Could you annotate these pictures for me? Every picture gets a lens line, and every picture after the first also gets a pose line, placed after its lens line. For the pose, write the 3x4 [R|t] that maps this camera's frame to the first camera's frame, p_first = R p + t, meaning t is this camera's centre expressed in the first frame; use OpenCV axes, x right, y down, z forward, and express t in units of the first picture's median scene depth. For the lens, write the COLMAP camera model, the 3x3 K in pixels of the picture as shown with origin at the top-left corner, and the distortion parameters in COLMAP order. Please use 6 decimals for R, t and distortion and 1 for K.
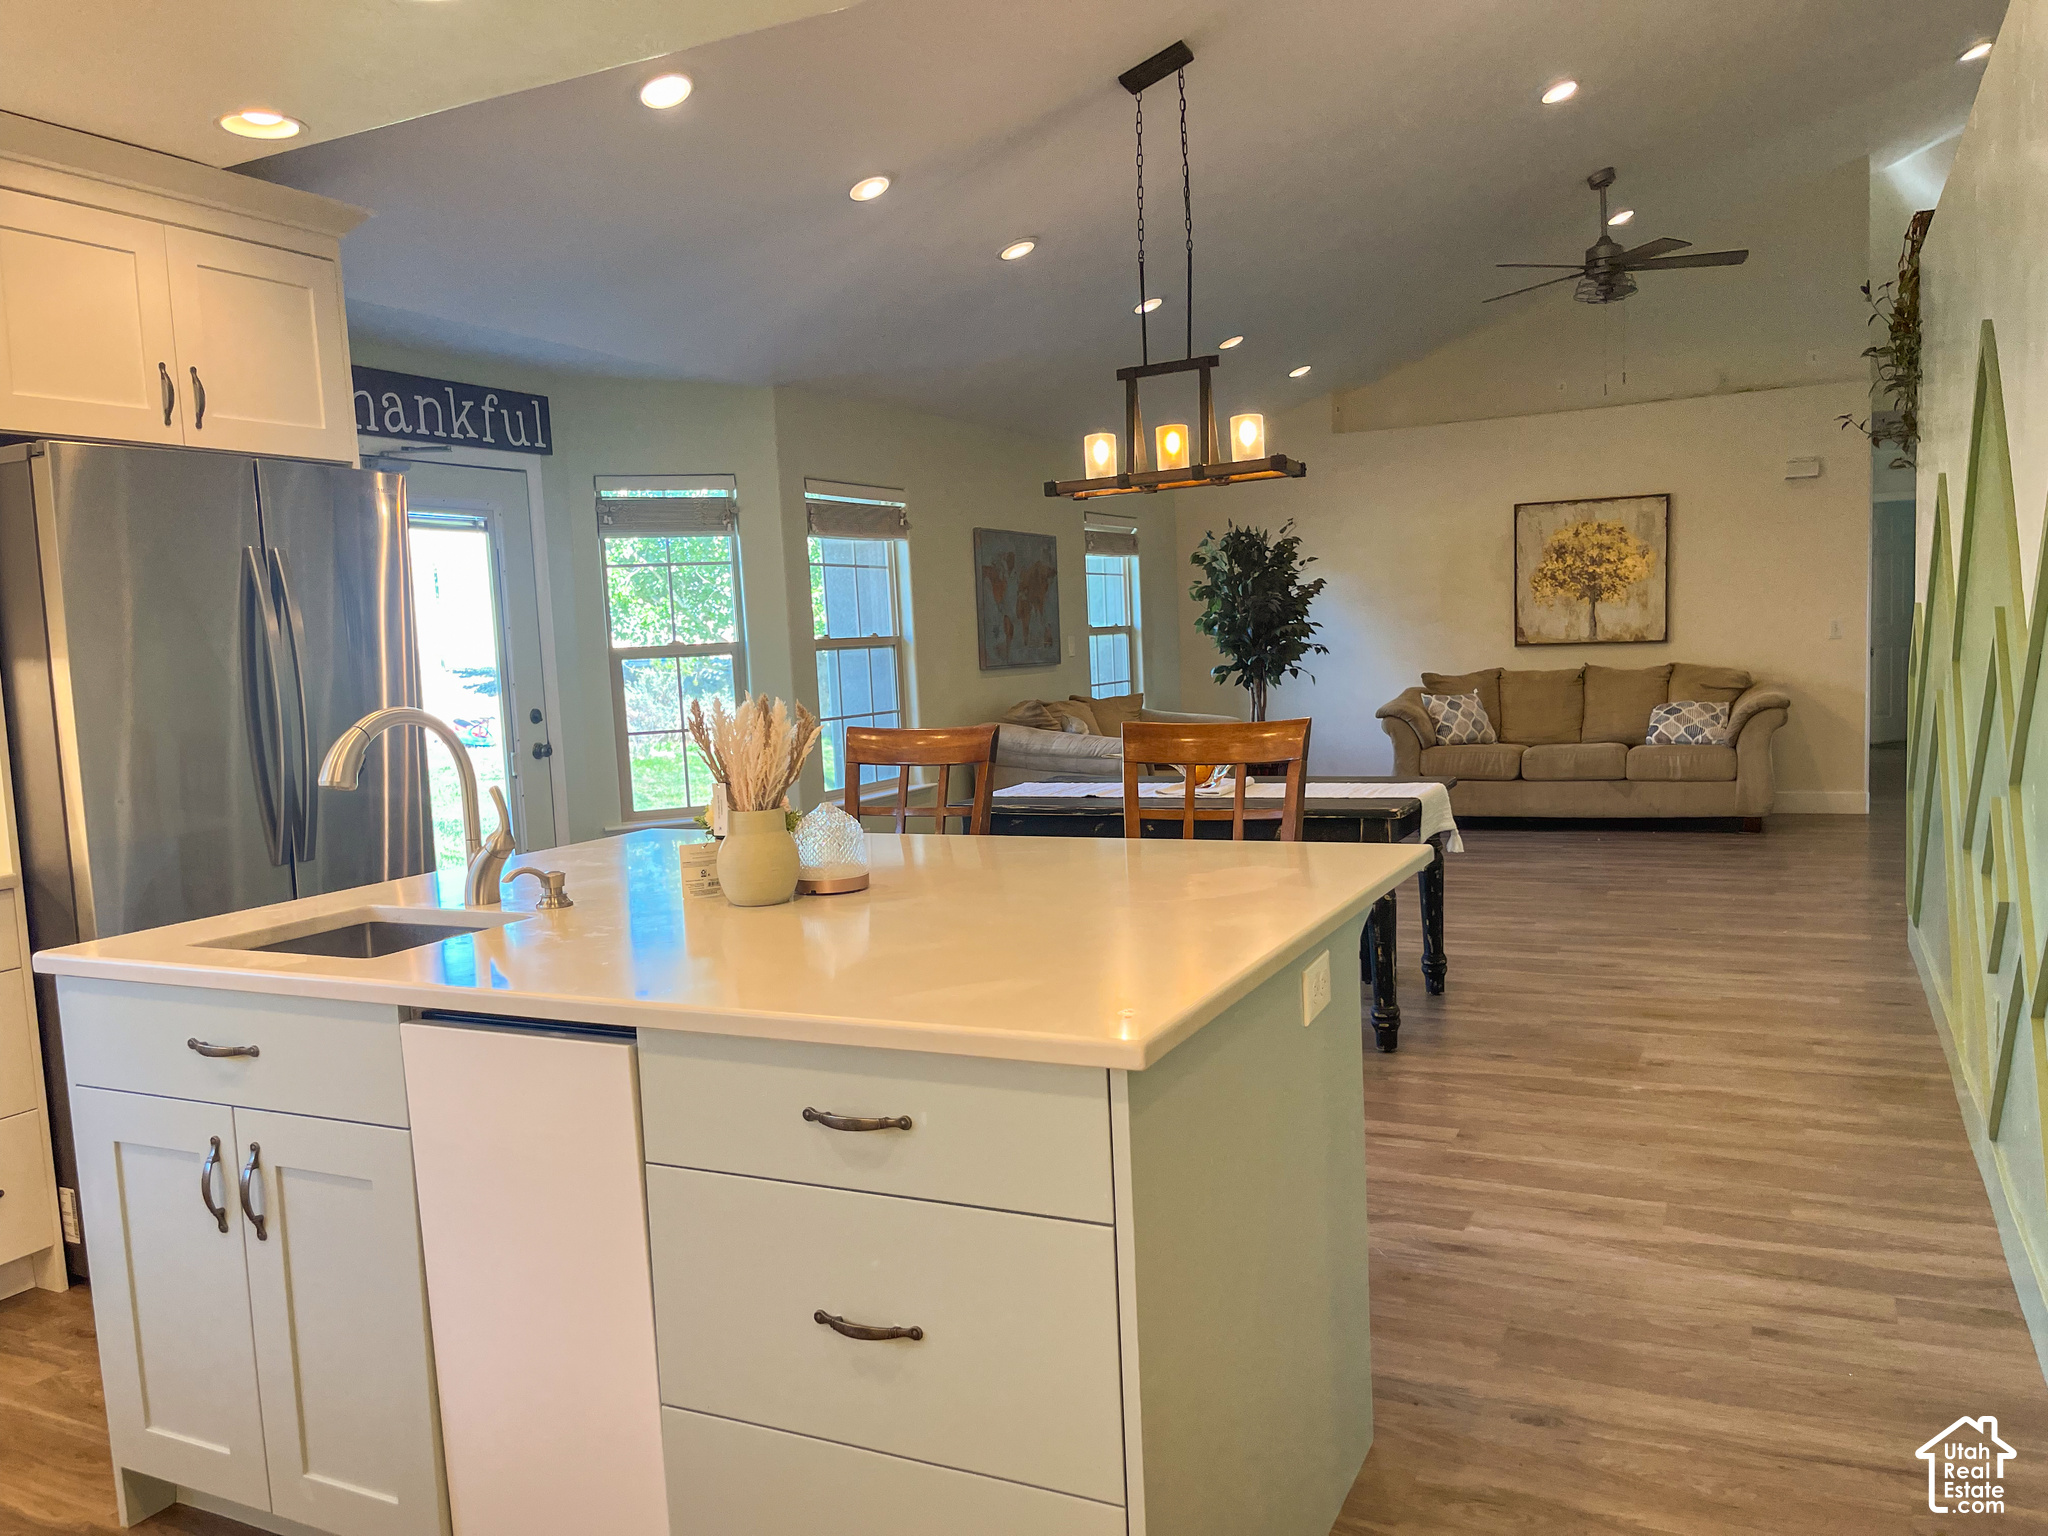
lens RADIAL K [[1546.1, 0, 1021.4], [0, 1546.1, 770.3], [0, 0, 1]] dist [-0.002337, -0.000569]
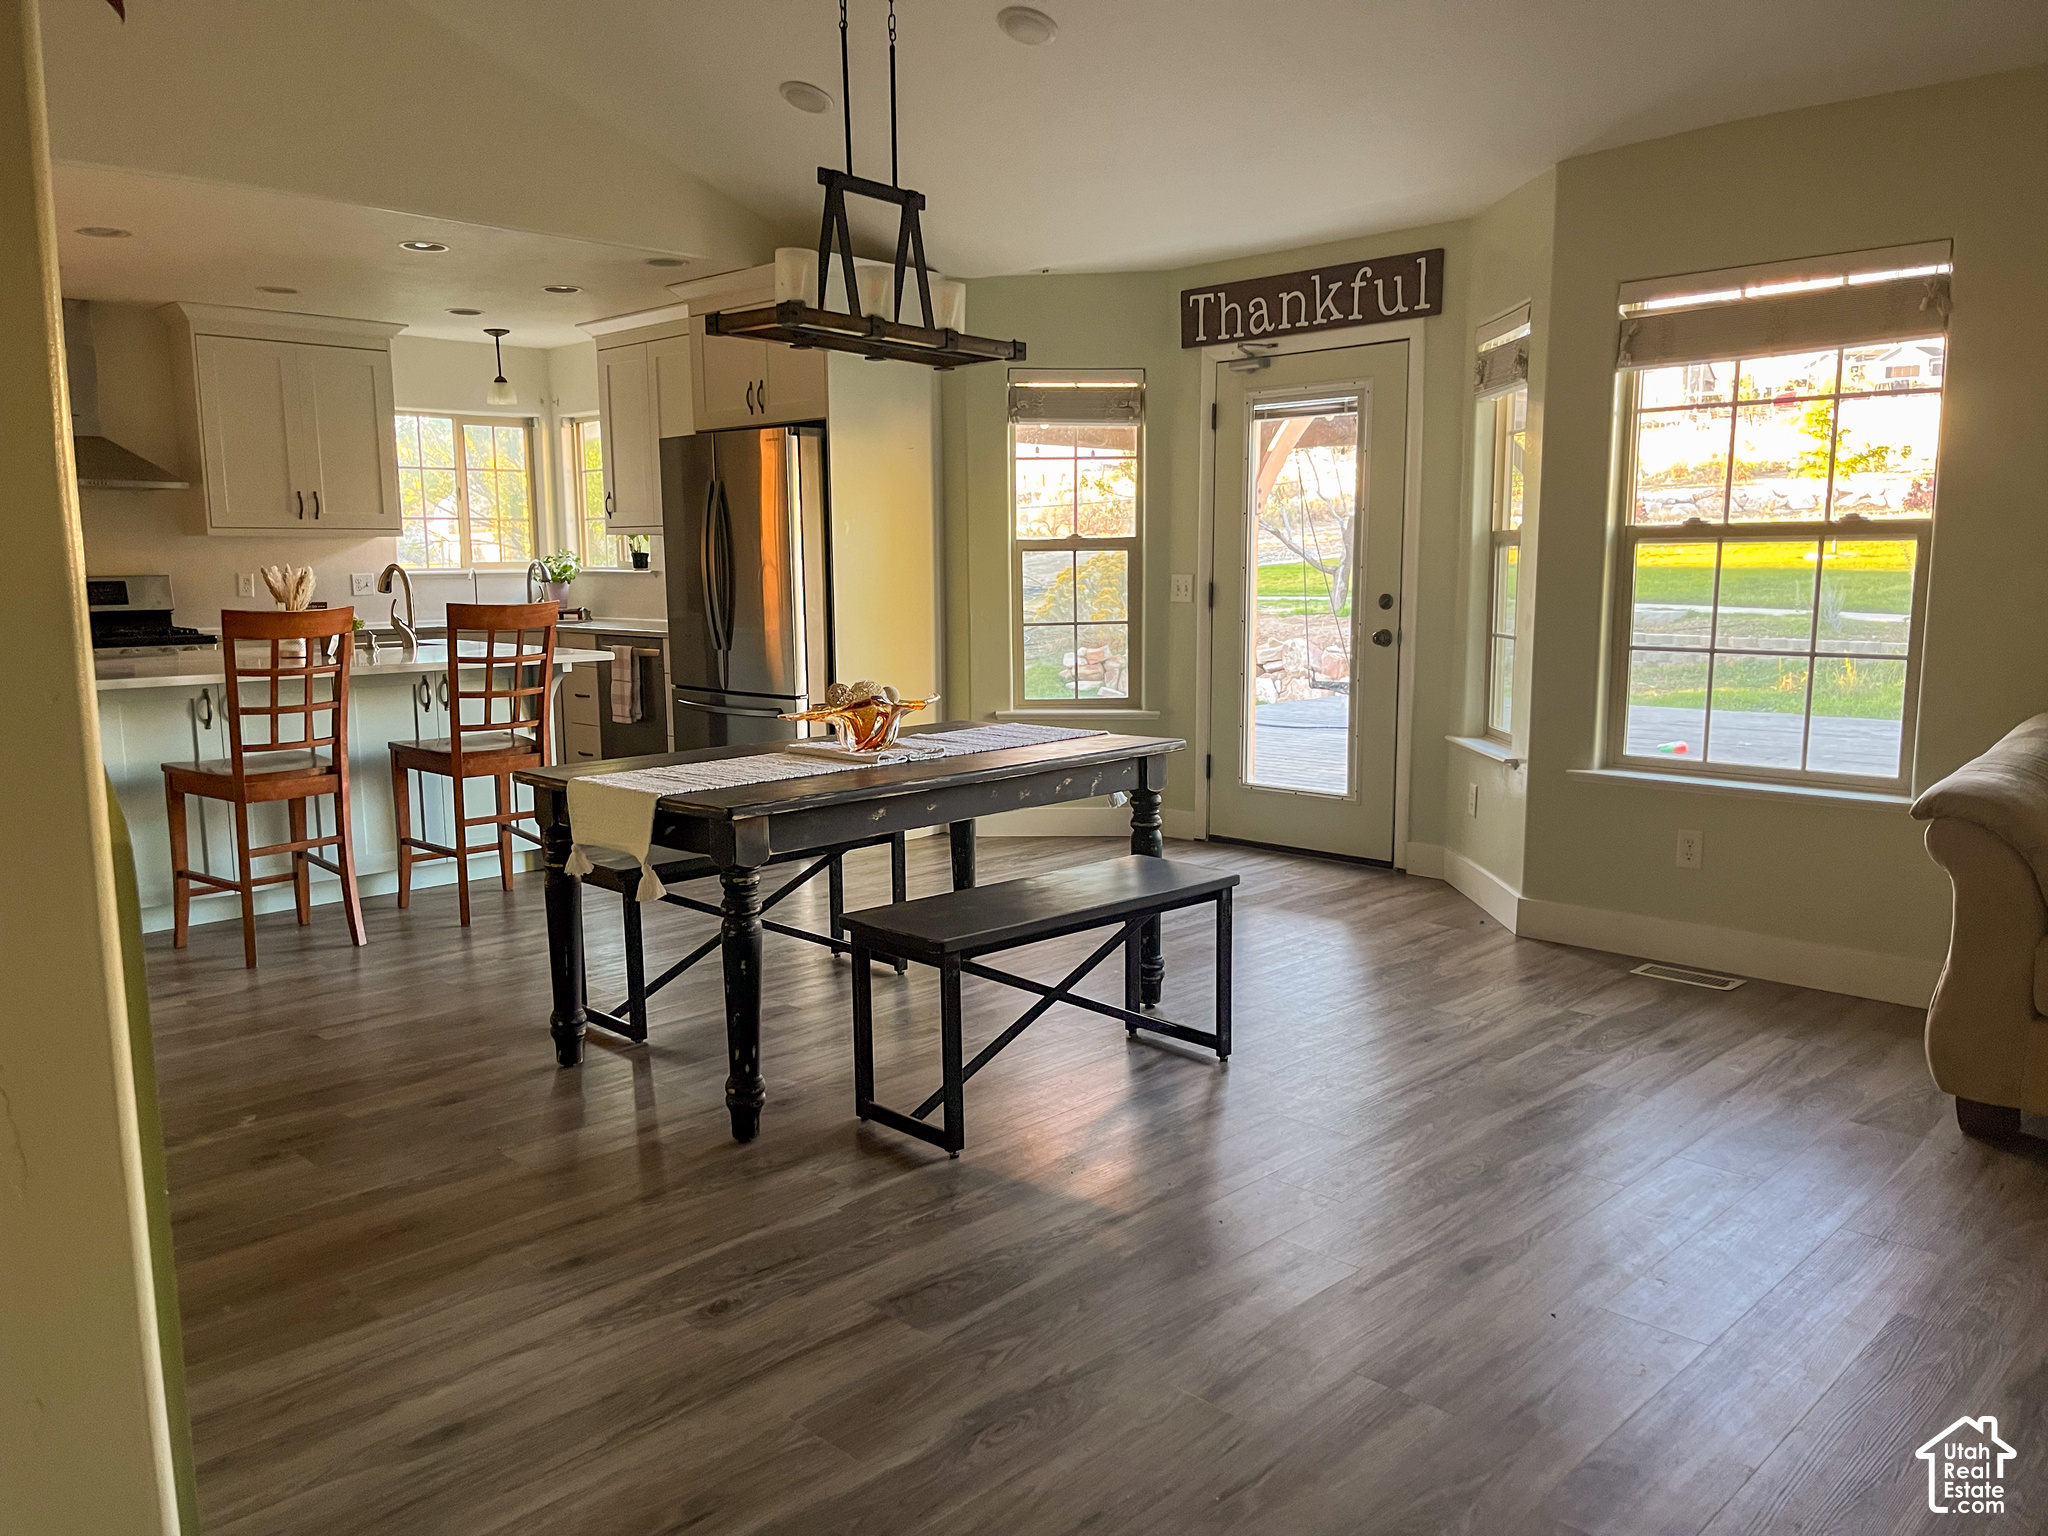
lens RADIAL K [[1546.1, 0, 1018.5], [0, 1546.1, 778.3], [0, 0, 1]] dist [-0.002337, -0.000569]
pose [[-0.312715, 0.188133, -0.931029, 0.707428], [-0.053510, 0.975143, 0.215020, -0.128093], [0.948339, 0.117059, -0.294875, 1.131612]]
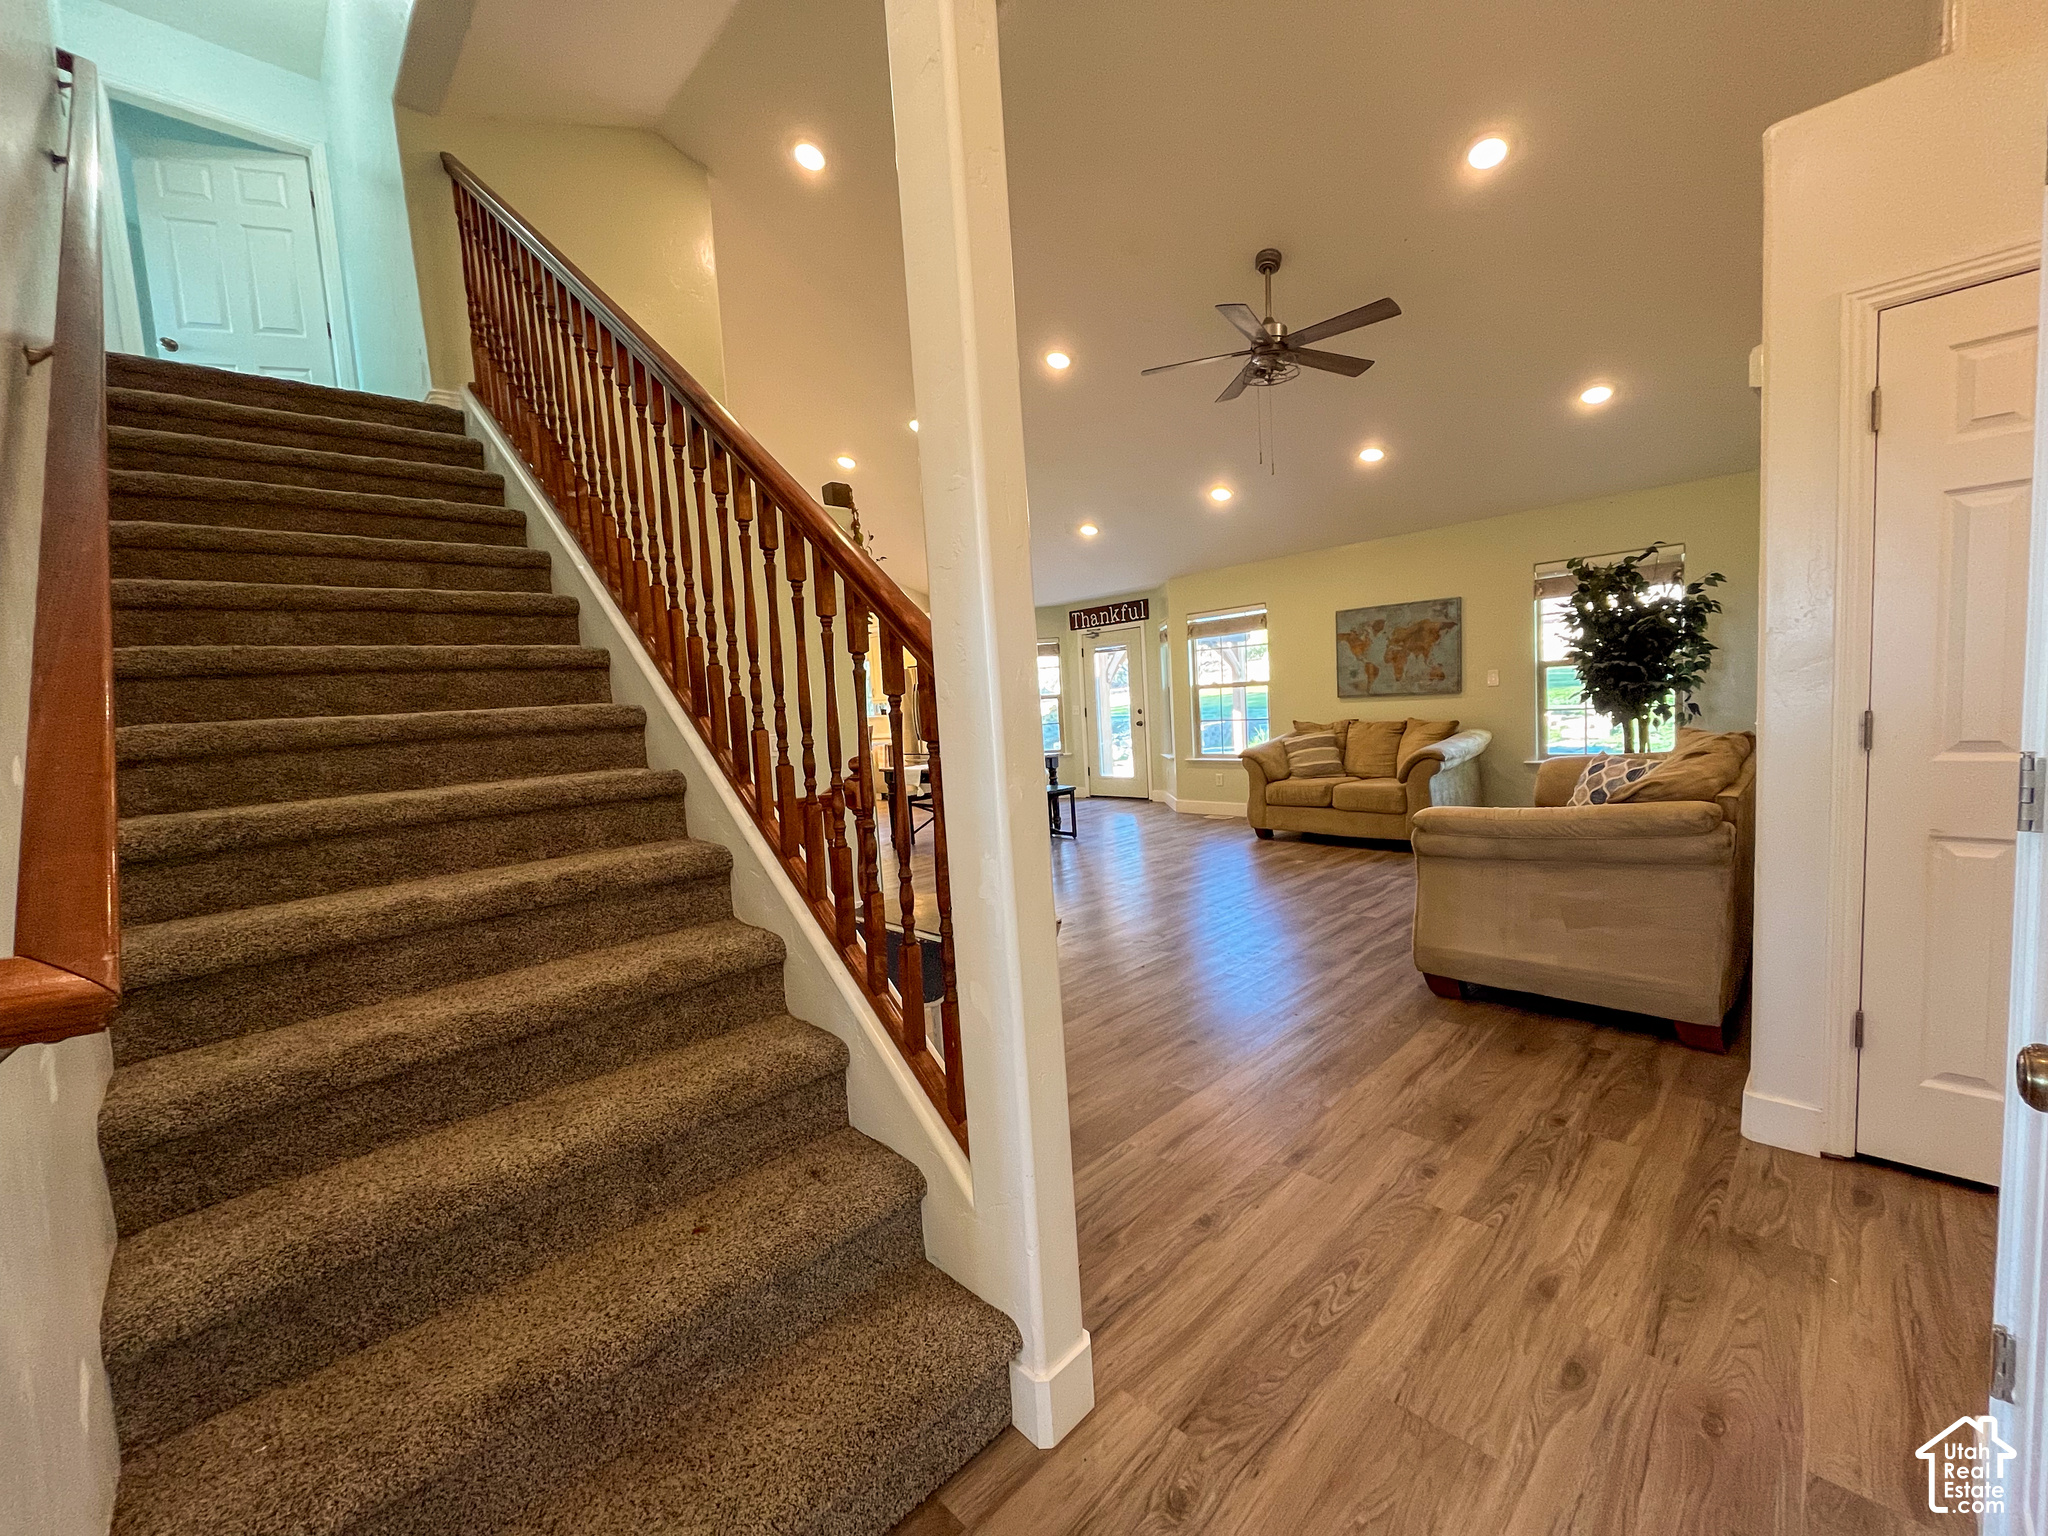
lens RADIAL K [[829.7, 0, 1024.0], [0, 829.7, 771.5], [0, 0, 1]] dist [-0.008555, 0.001472]
pose [[-0.326304, 0.150671, -0.933179, 1.299291], [0.001936, 0.987319, 0.158735, -0.180656], [0.945263, 0.049990, -0.322458, 1.368392]]
